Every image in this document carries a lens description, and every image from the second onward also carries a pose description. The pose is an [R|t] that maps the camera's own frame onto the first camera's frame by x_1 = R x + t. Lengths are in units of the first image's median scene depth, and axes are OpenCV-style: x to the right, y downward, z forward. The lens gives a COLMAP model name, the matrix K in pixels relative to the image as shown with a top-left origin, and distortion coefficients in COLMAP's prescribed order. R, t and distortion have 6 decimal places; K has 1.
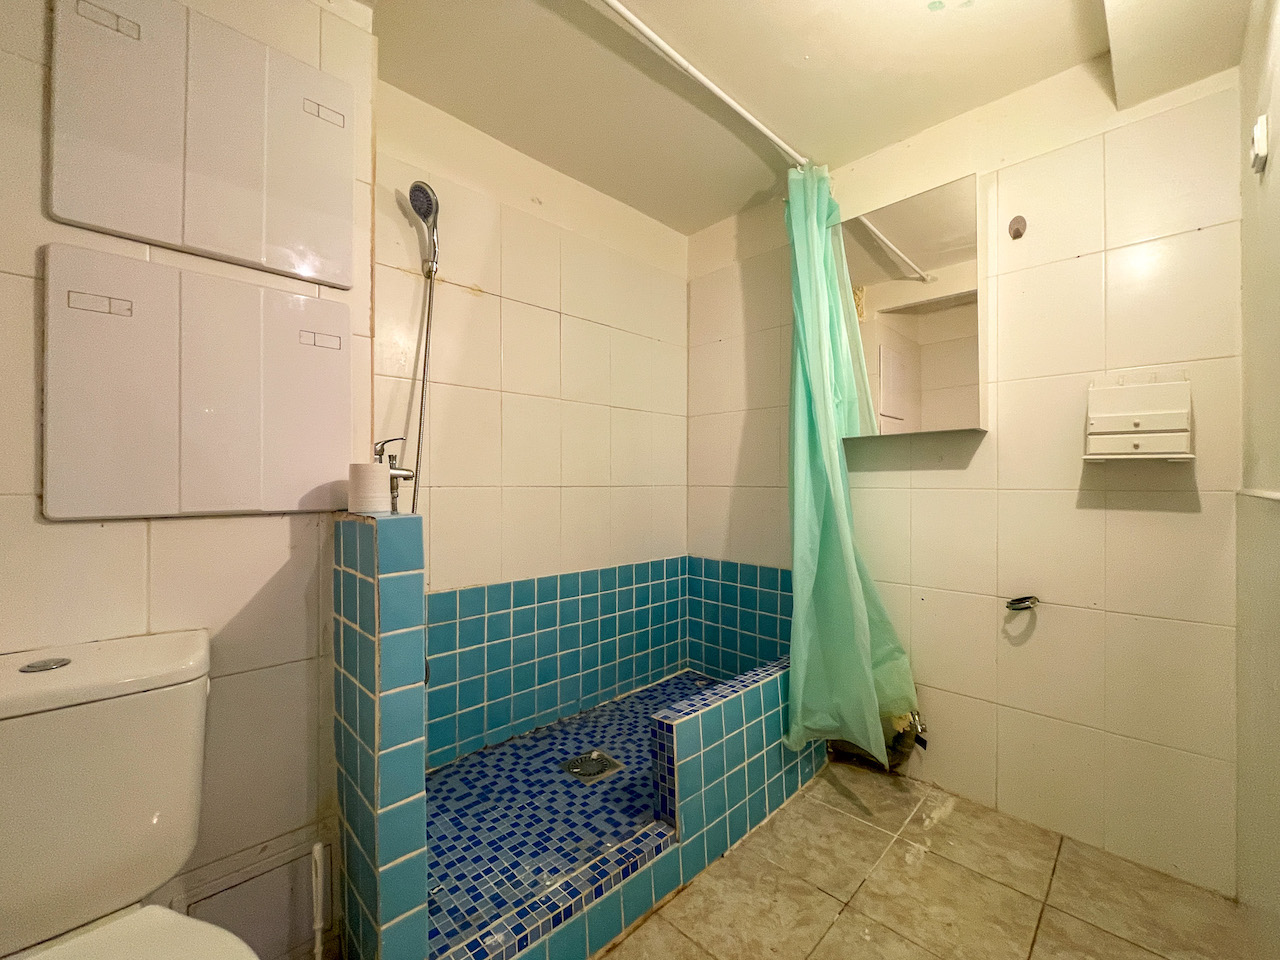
lens RADIAL K [[547.0, 0, 647.3], [0, 547.0, 487.0], [0, 0, 1]] dist [-0.003912, -0.000092]
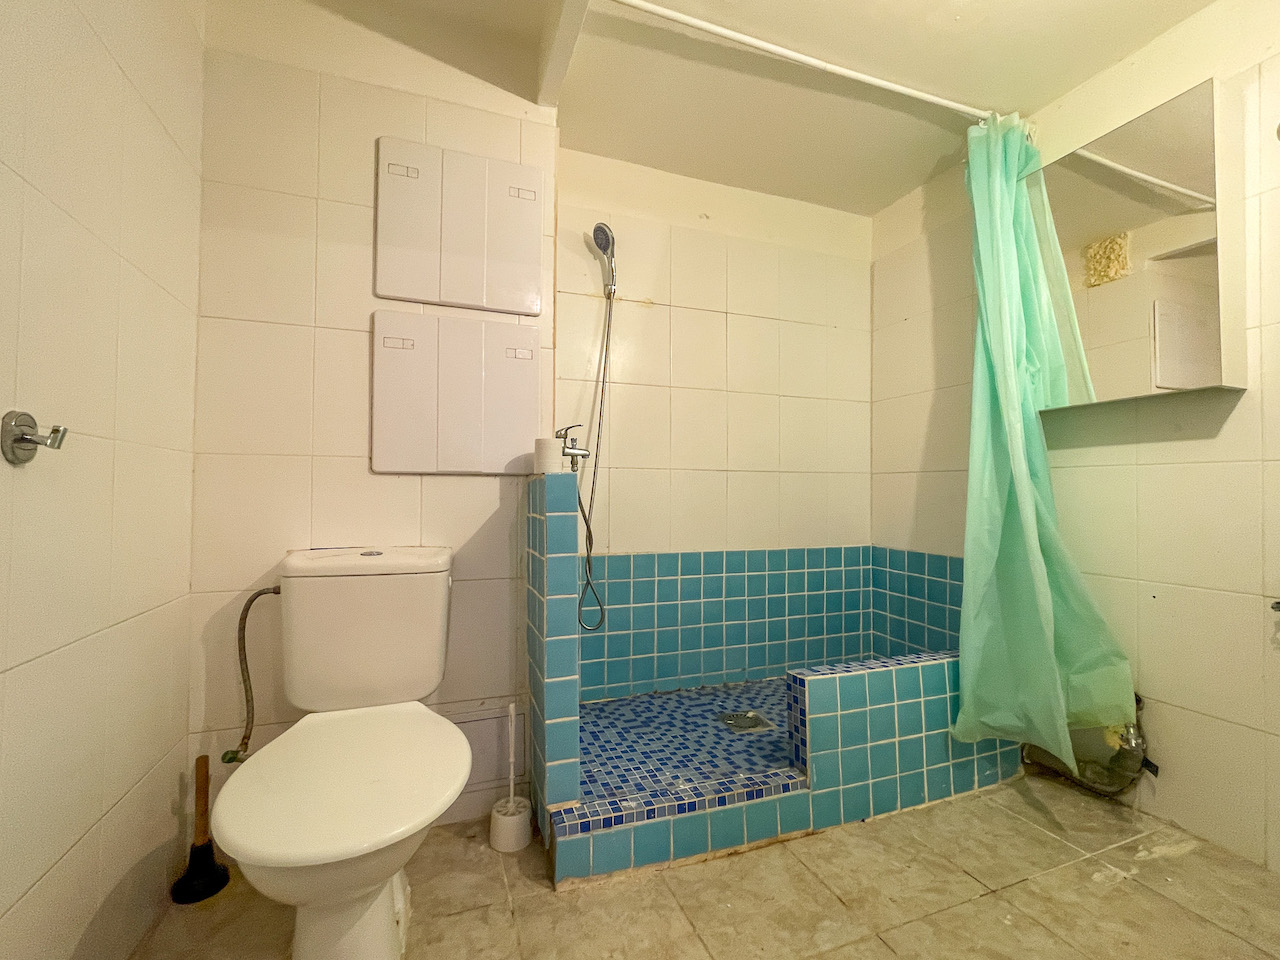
lens RADIAL K [[547.0, 0, 629.3], [0, 547.0, 477.6], [0, 0, 1]] dist [-0.003912, -0.000092]
pose [[0.916389, -0.012421, -0.400096, 0.136029], [0.003511, 0.999729, -0.022994, 0.051095], [0.400274, 0.019666, 0.916185, -0.106740]]
